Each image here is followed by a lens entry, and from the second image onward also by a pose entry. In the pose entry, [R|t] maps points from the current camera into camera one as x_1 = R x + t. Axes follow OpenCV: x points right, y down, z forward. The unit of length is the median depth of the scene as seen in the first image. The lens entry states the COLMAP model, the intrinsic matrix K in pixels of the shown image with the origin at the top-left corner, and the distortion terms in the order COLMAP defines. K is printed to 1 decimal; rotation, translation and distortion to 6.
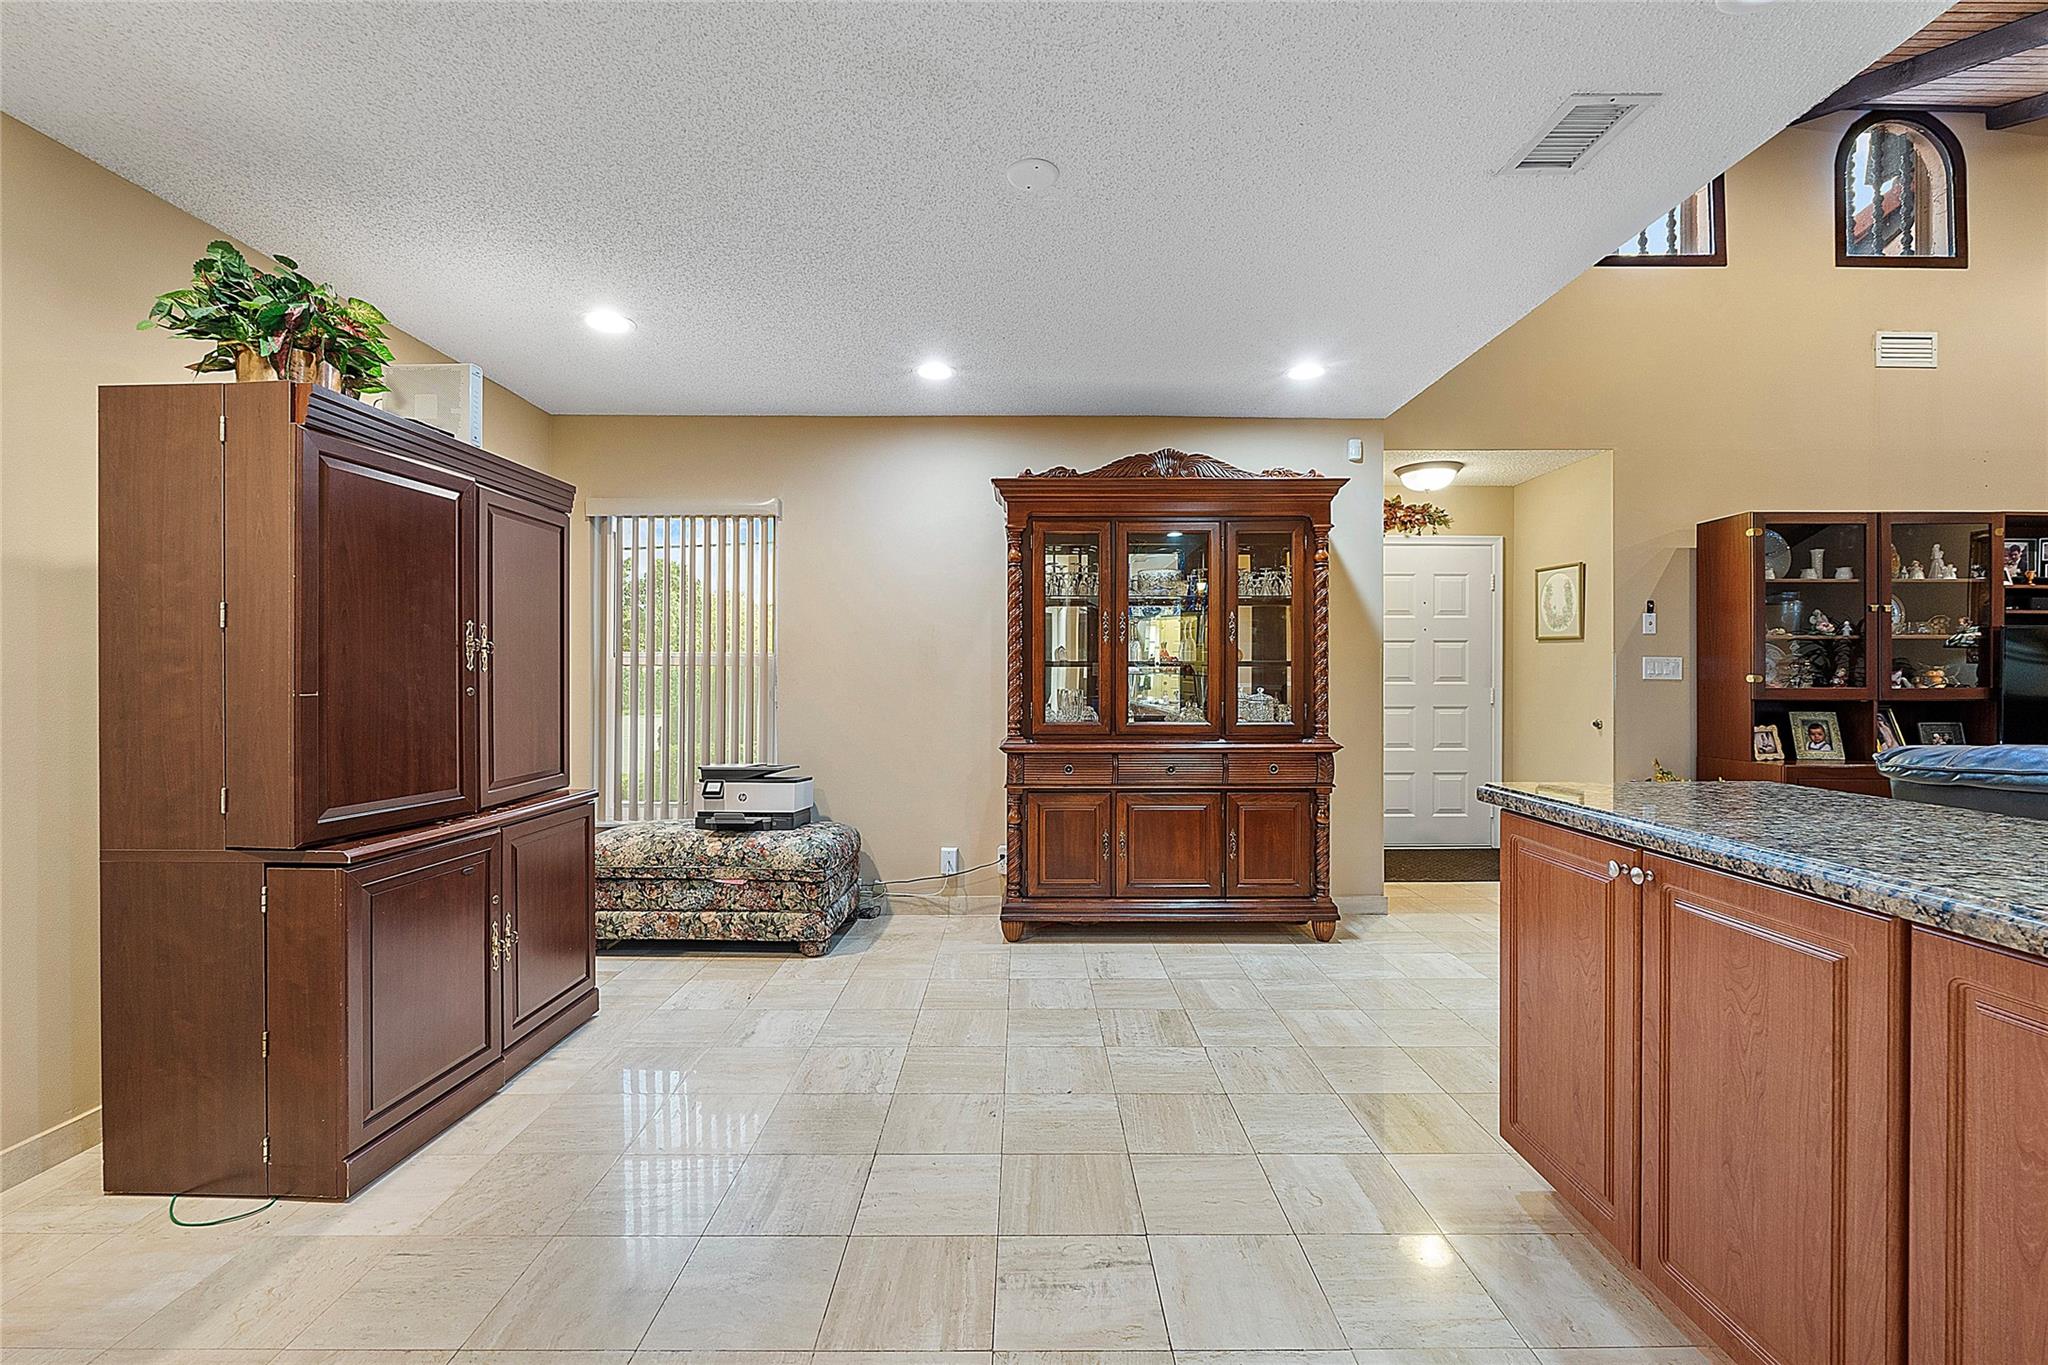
lens RADIAL K [[867.3, 0, 1022.2], [0, 867.3, 676.1], [0, 0, 1]] dist [-0.005899, -0.000478]
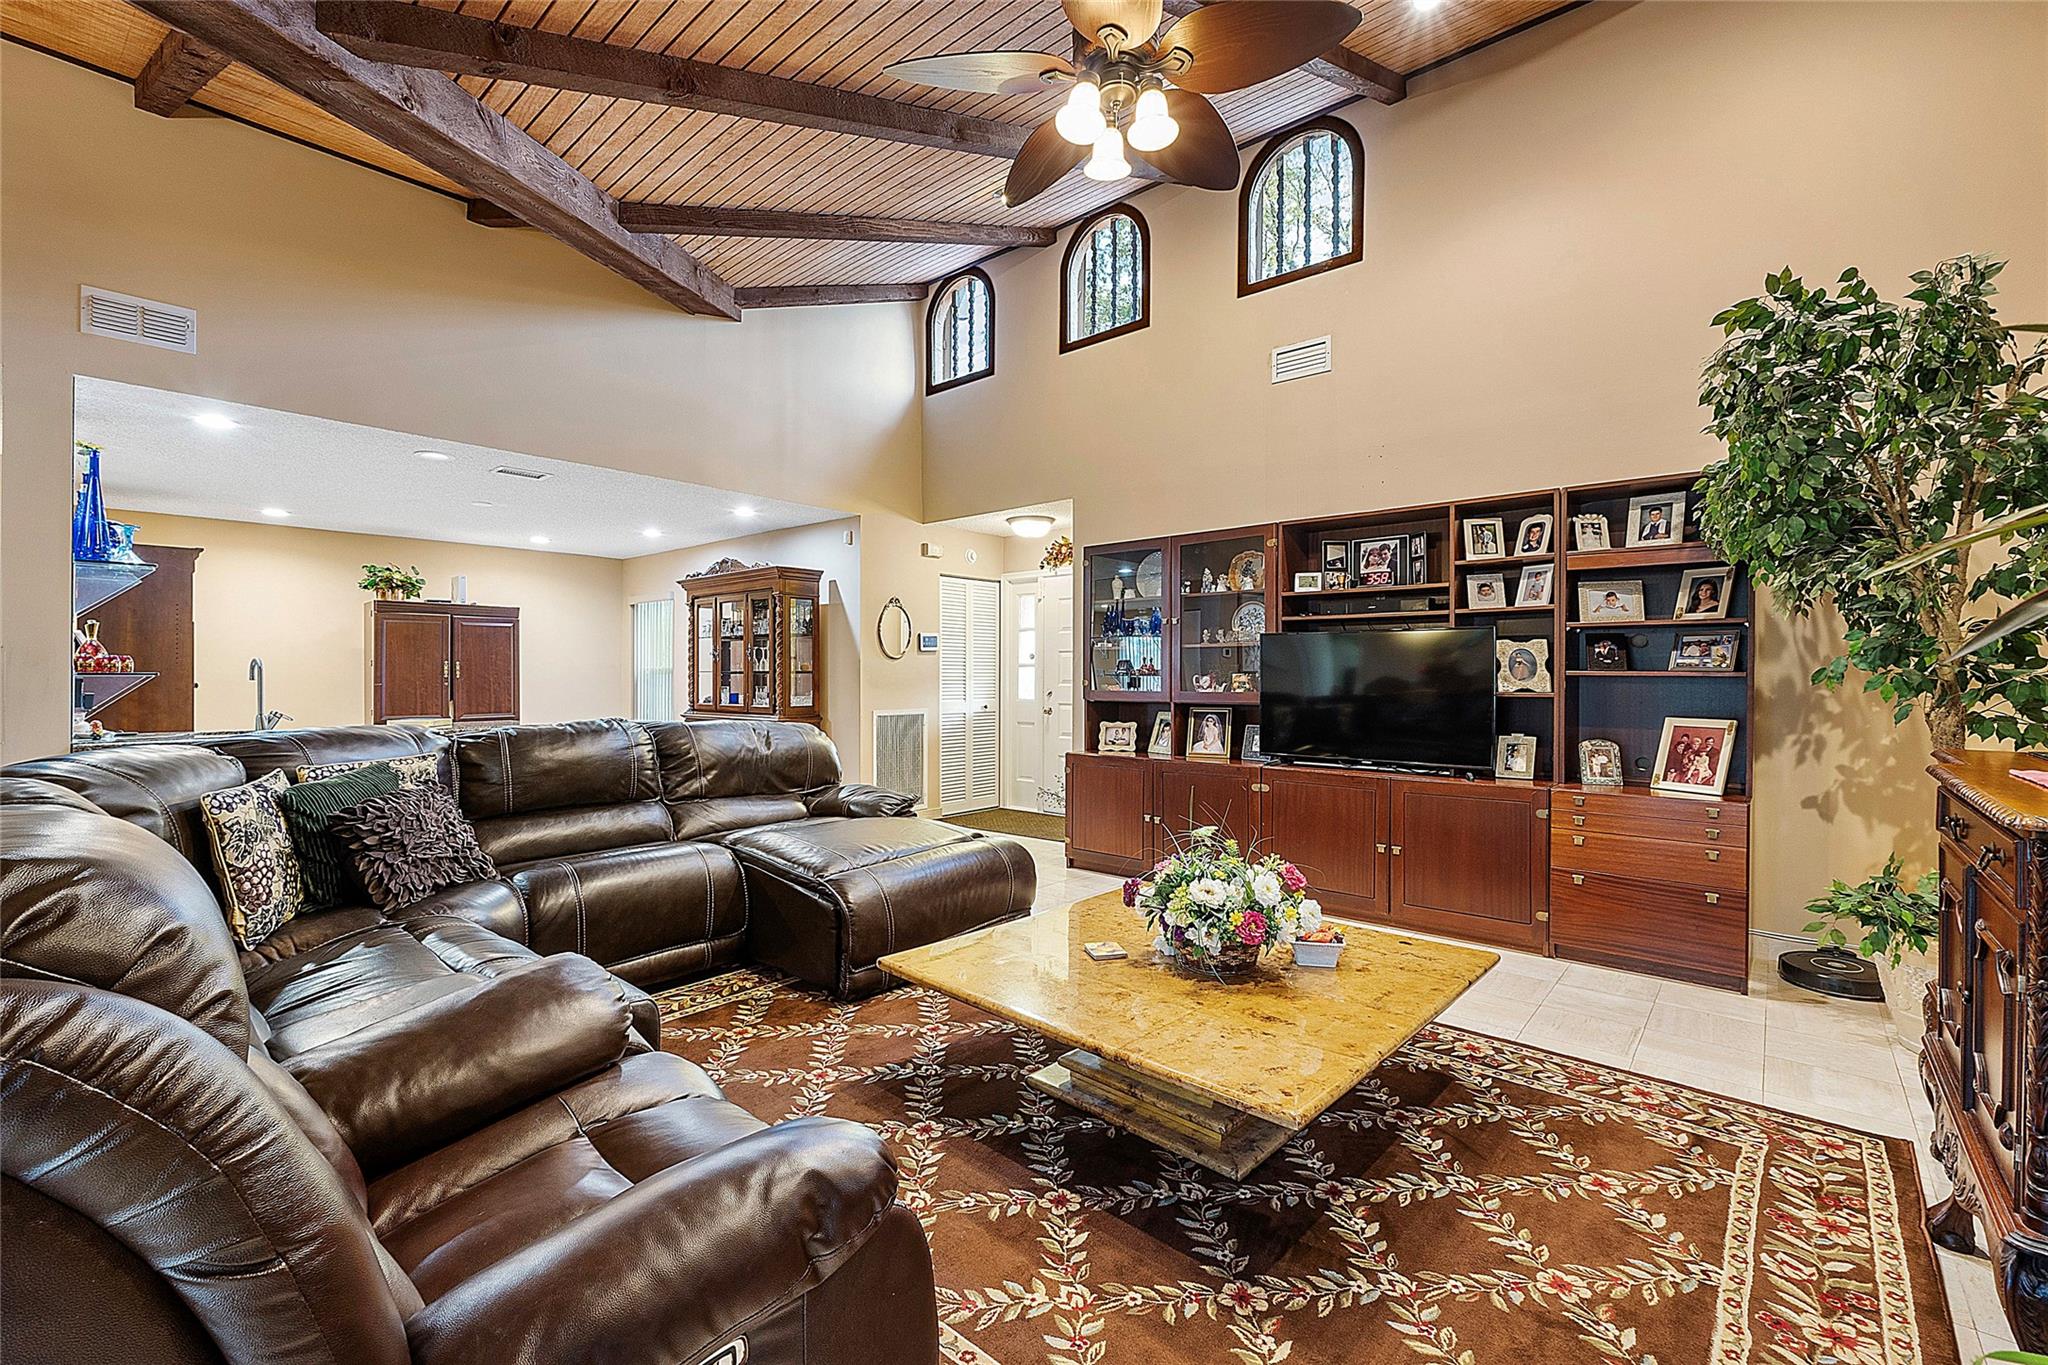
lens RADIAL K [[856.4, 0, 1019.4], [0, 856.4, 677.5], [0, 0, 1]] dist [-0.003862, -0.000308]
pose [[0.751357, 0.001371, -0.659895, 1.855892], [0.000919, 0.999995, 0.003124, -0.009489], [0.659896, -0.002954, 0.751351, 0.024852]]
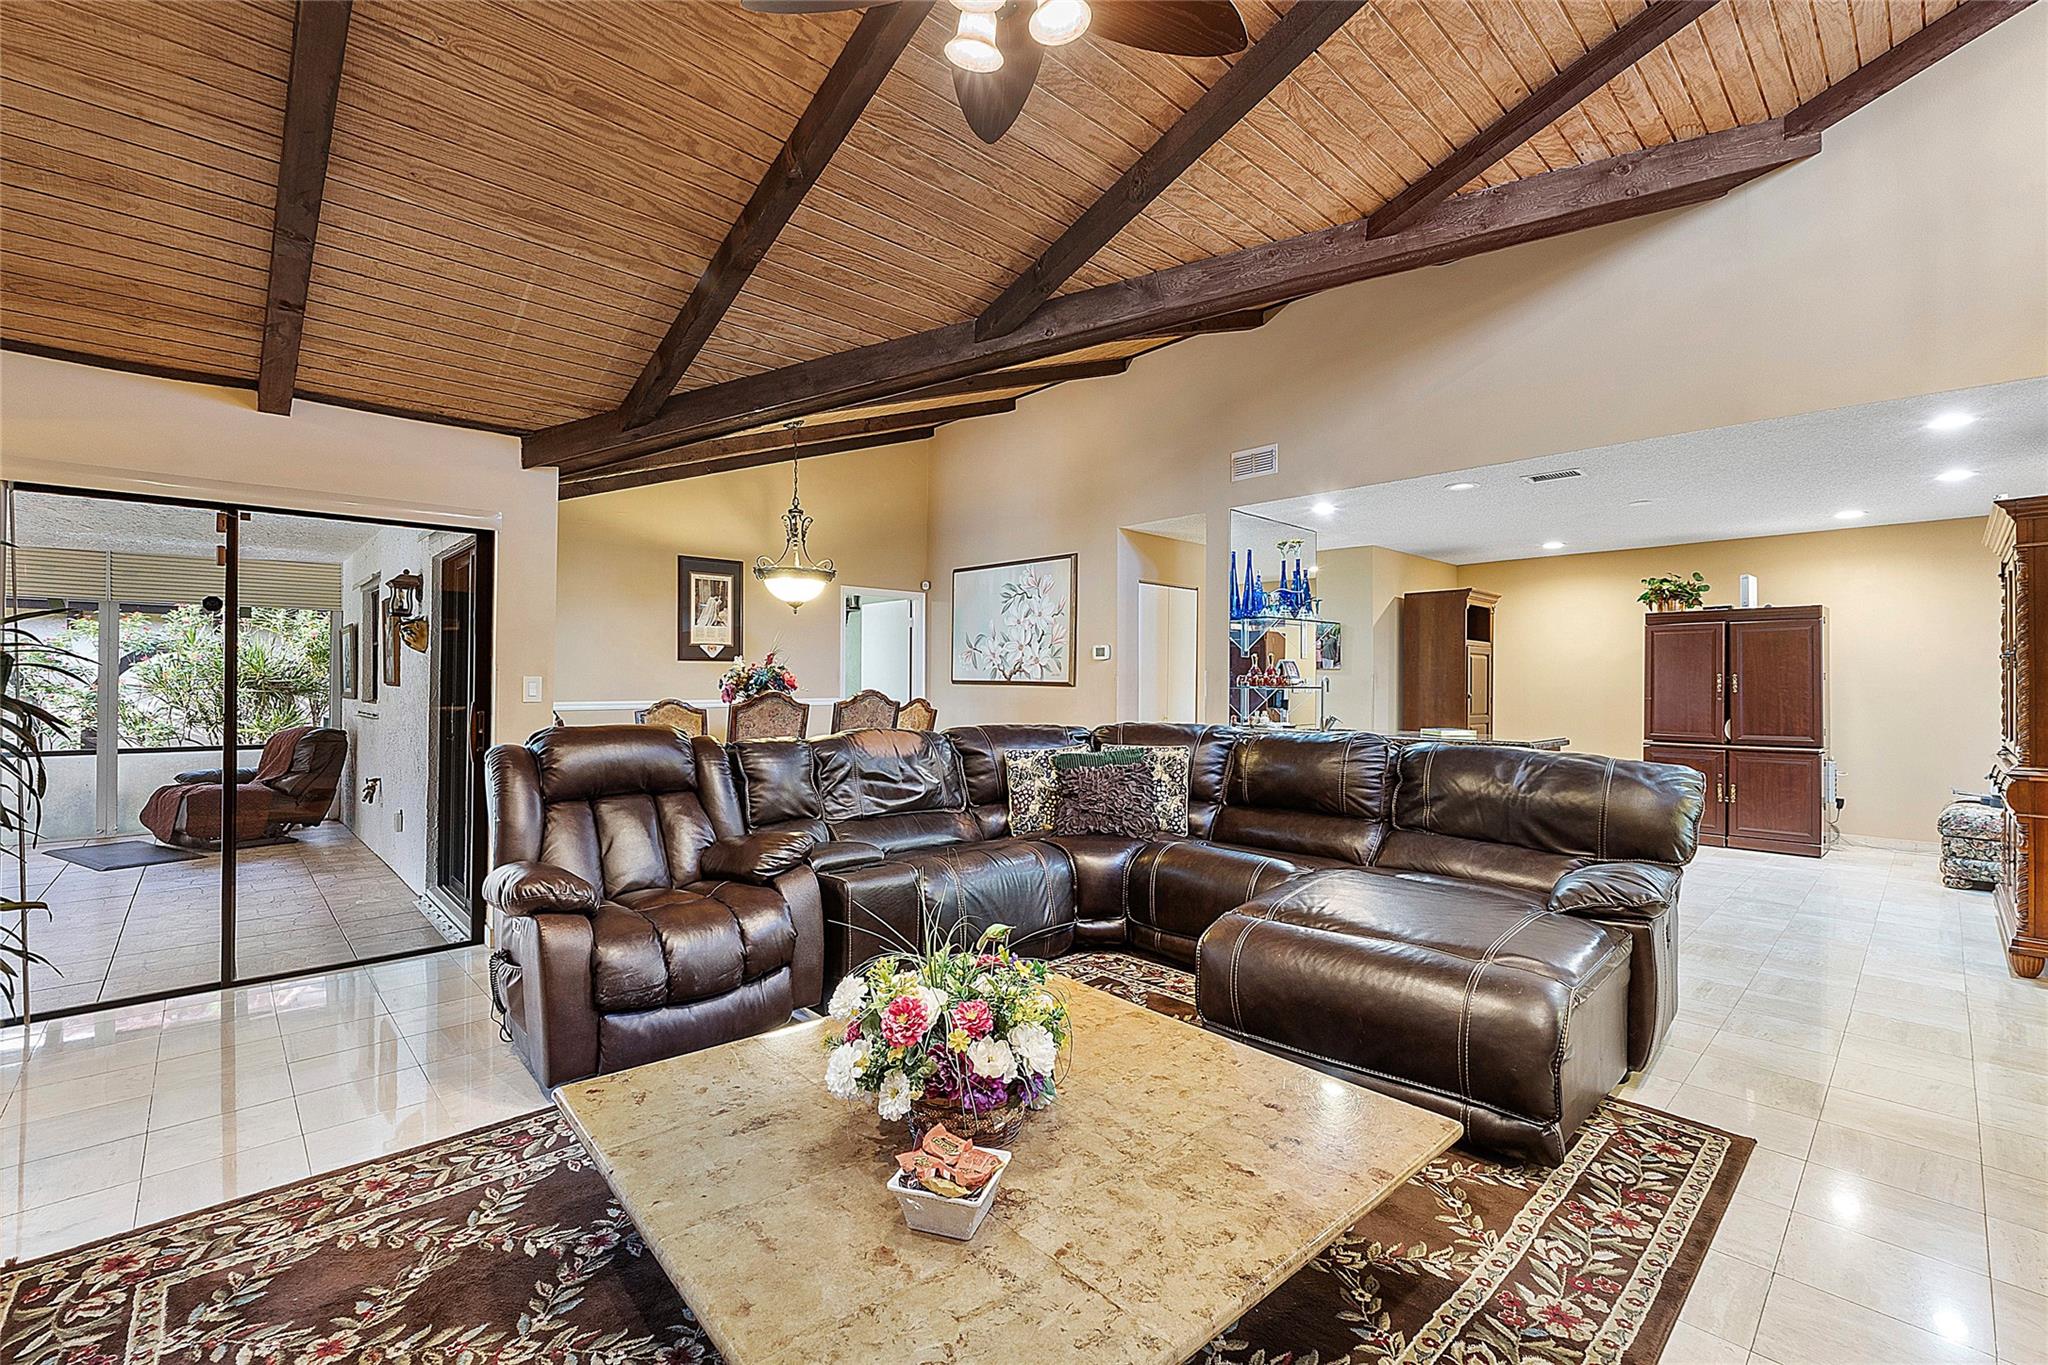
lens RADIAL K [[865.9, 0, 1023.8], [0, 865.9, 677.8], [0, 0, 1]] dist [-0.004455, -0.000683]
pose [[-0.727588, -0.008085, -0.685967, 1.829350], [-0.005230, 0.999967, -0.006238, -0.015337], [0.685994, -0.000951, -0.727606, 0.936715]]
